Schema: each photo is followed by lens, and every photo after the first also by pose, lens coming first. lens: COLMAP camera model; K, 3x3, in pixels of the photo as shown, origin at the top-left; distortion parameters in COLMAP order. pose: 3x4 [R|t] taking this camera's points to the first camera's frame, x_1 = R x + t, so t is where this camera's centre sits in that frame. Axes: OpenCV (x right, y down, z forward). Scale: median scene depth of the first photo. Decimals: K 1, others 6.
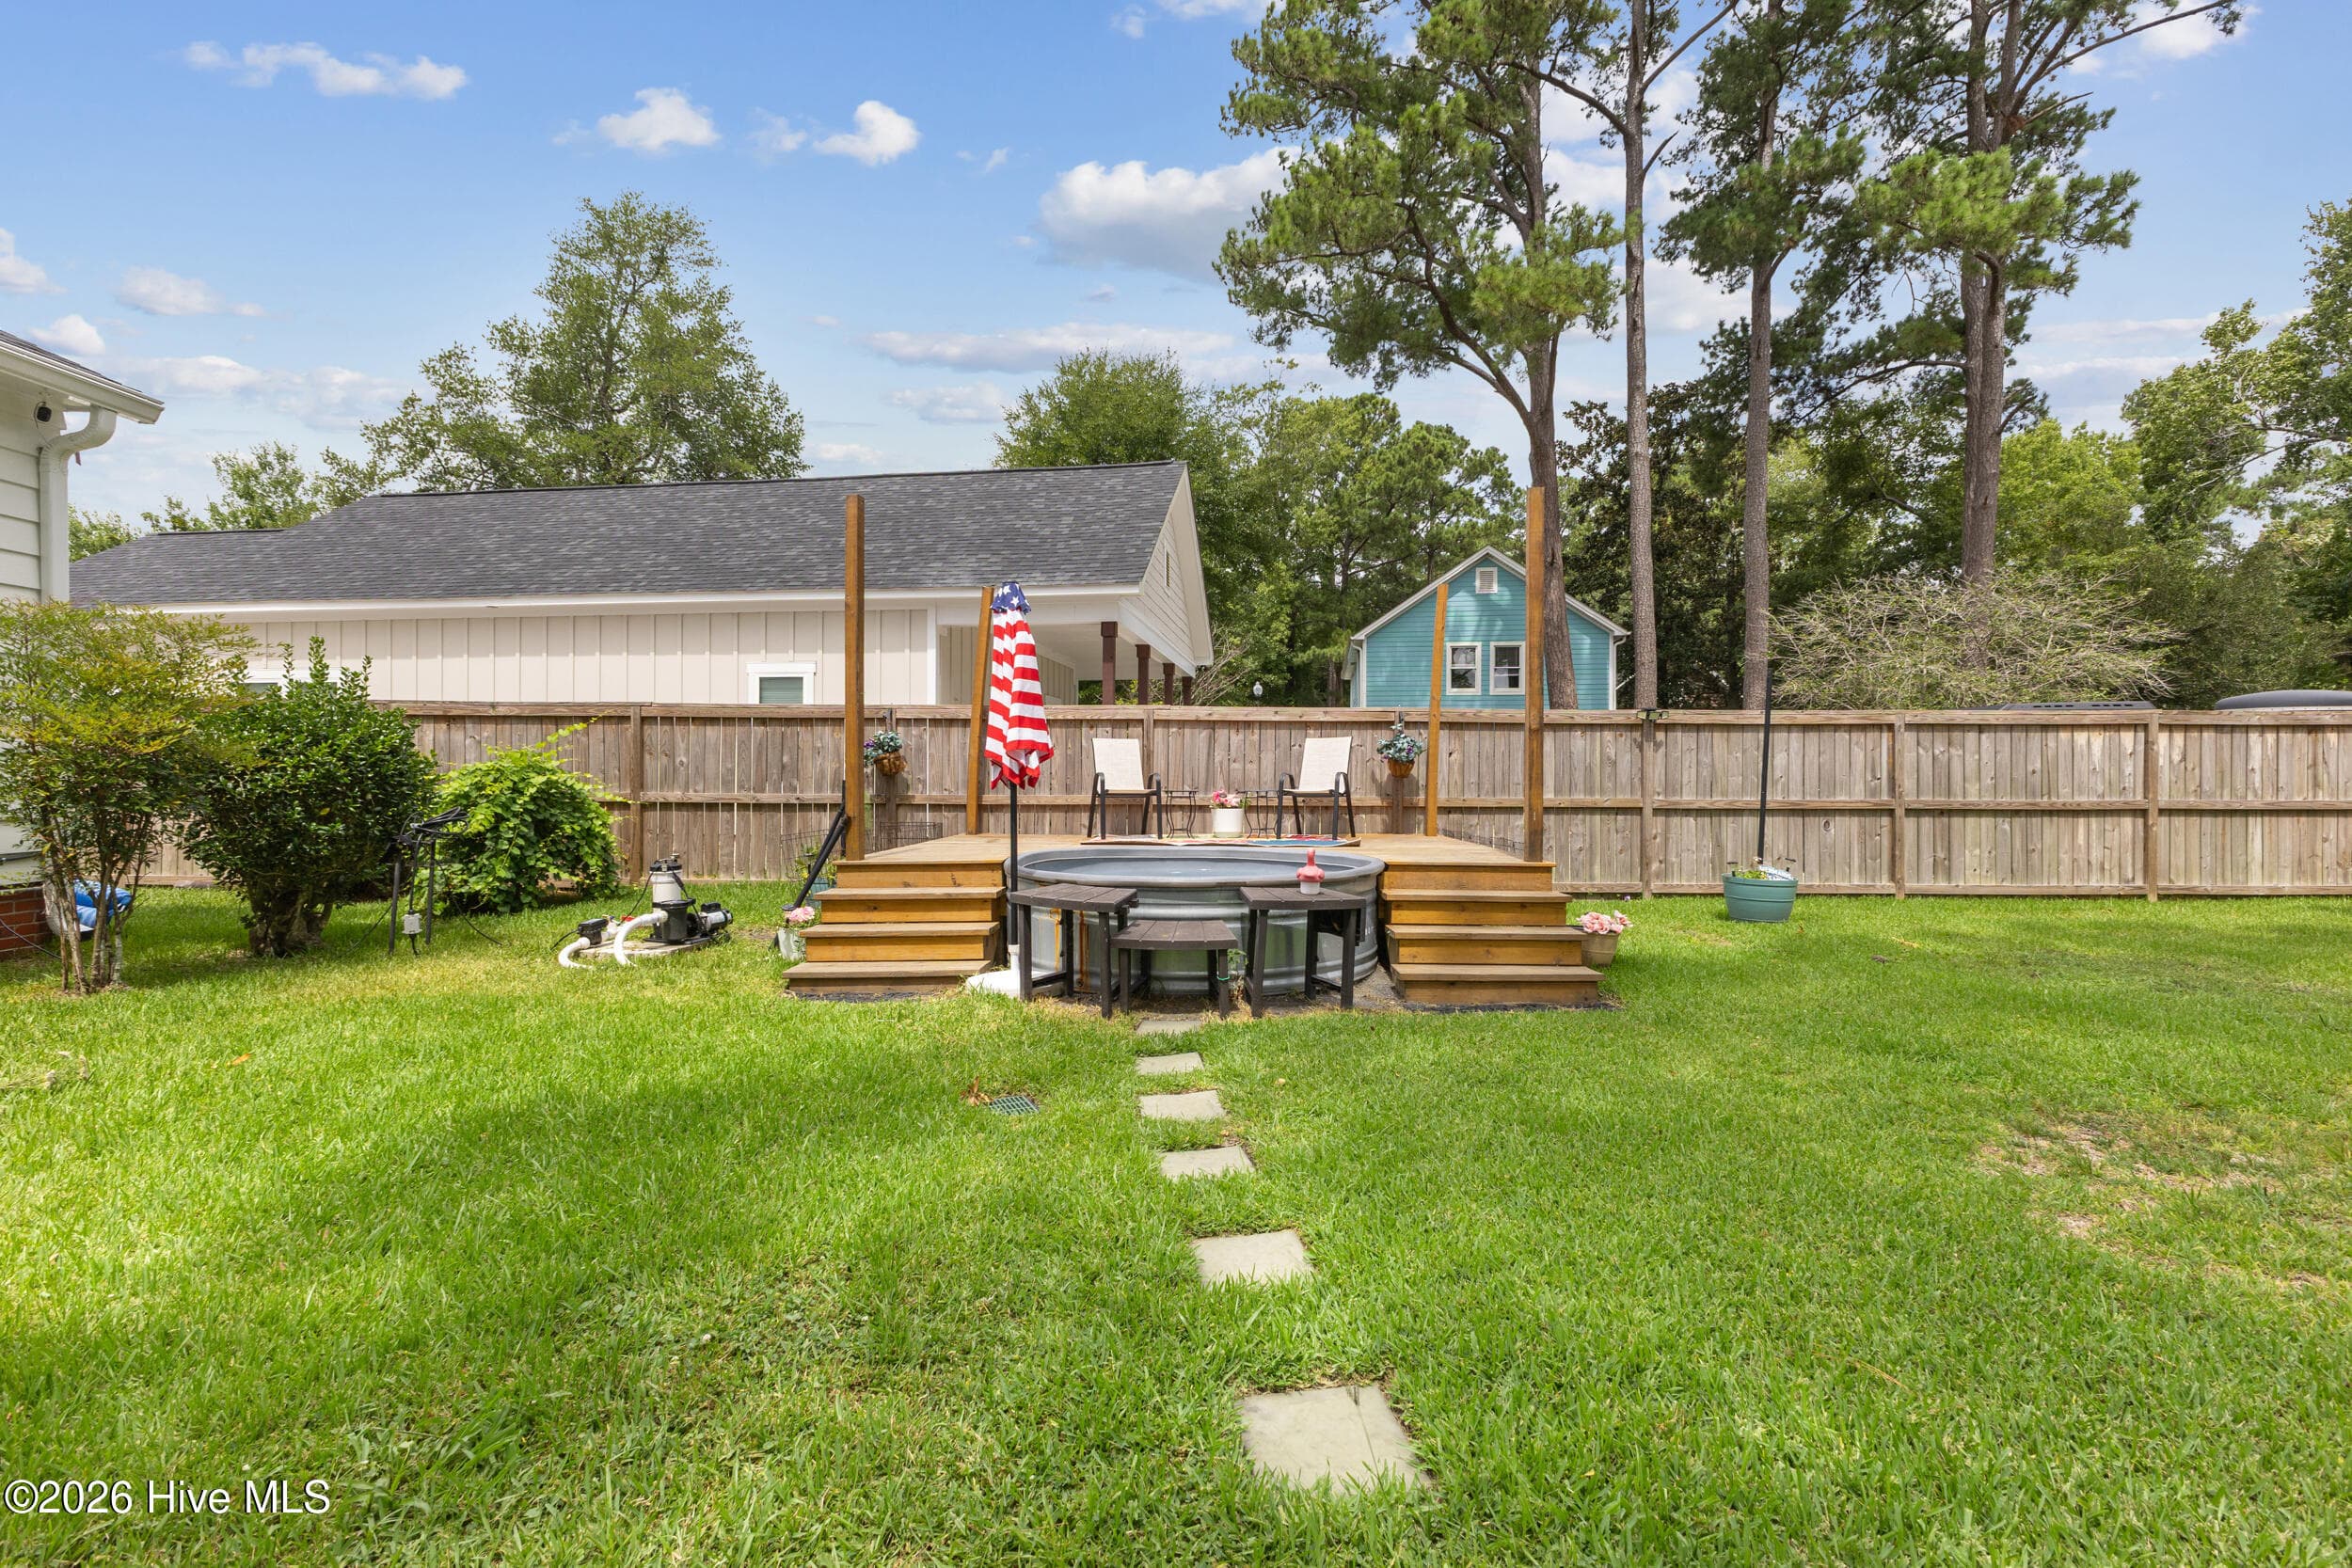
lens RADIAL K [[1009.5, 0, 1175.9], [0, 1009.5, 786.6], [0, 0, 1]] dist [0.002424, -0.000057]
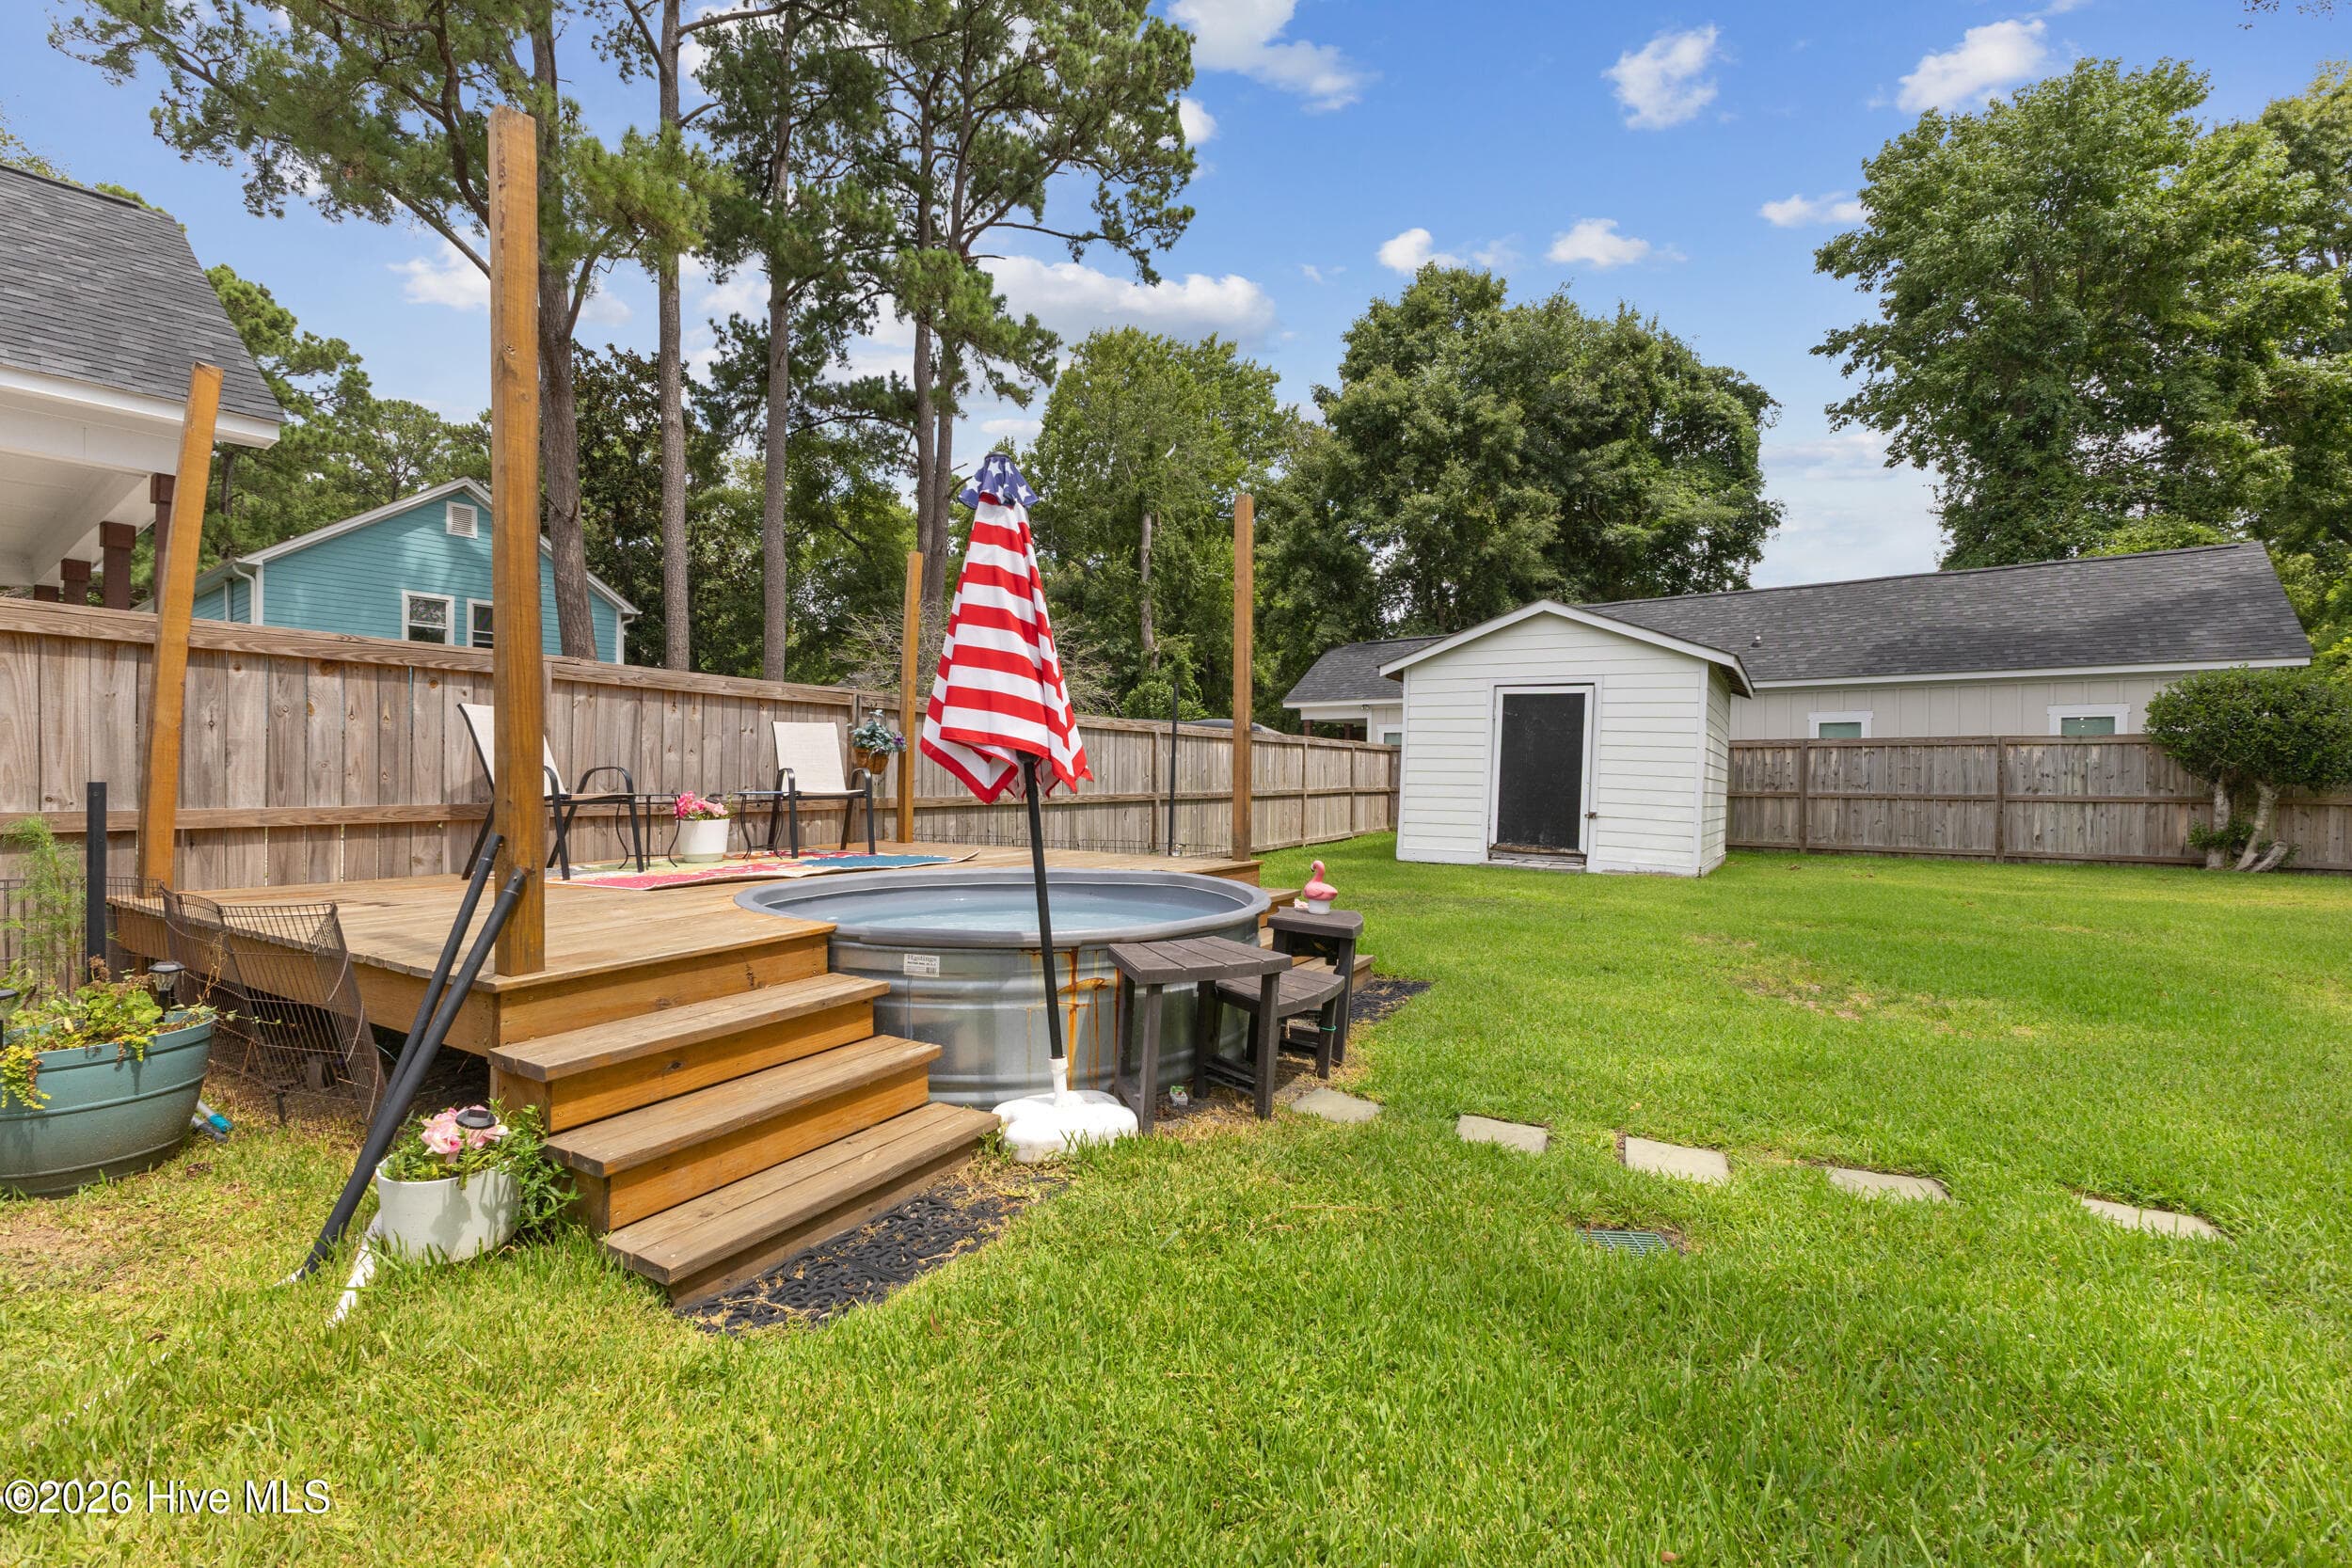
lens RADIAL K [[1009.5, 0, 1175.9], [0, 1009.5, 786.6], [0, 0, 1]] dist [0.002424, -0.000057]
pose [[0.481713, -0.007564, 0.876296, -0.324565], [-0.002036, 0.999950, 0.009750, -0.006187], [-0.876327, -0.006481, 0.481674, 0.312770]]
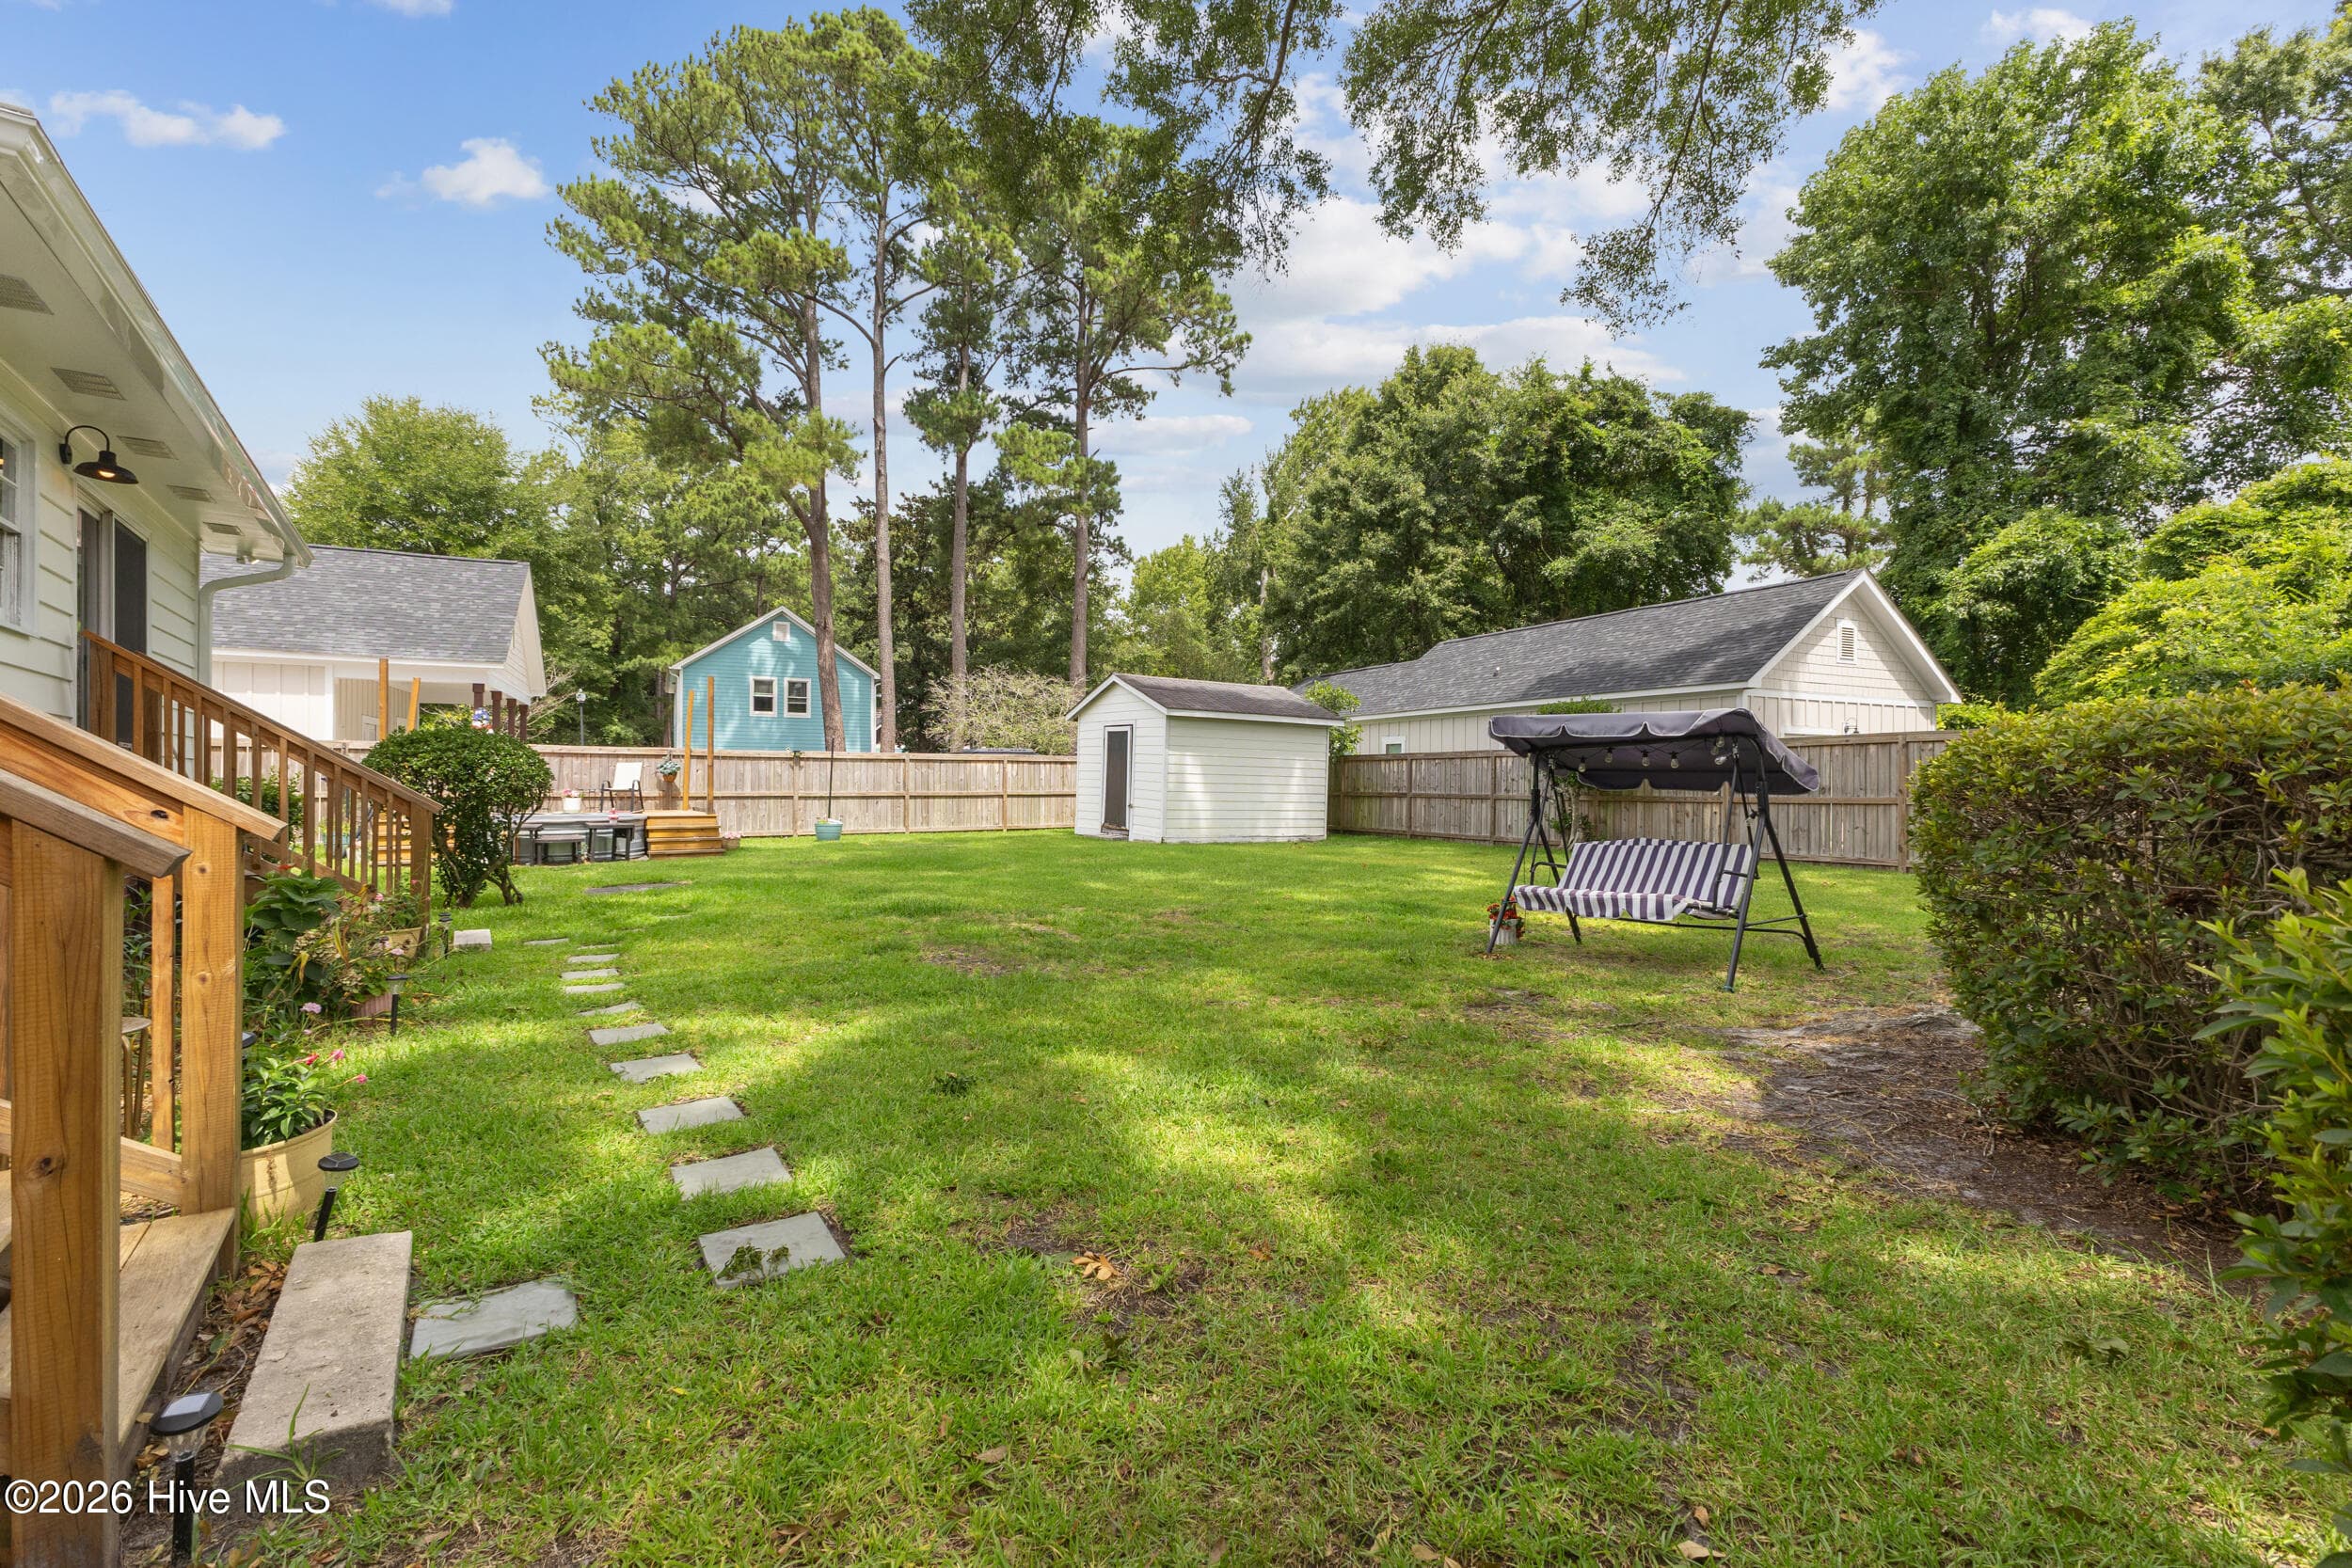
lens RADIAL K [[1043.1, 0, 1183.3], [0, 1043.1, 778.0], [0, 0, 1]] dist [0.018281, -0.000039]
pose [[0.821126, 0.002956, 0.570739, -0.115277], [0.001549, 0.999971, -0.007407, -0.000256], [-0.570745, 0.006966, 0.821098, -1.141546]]
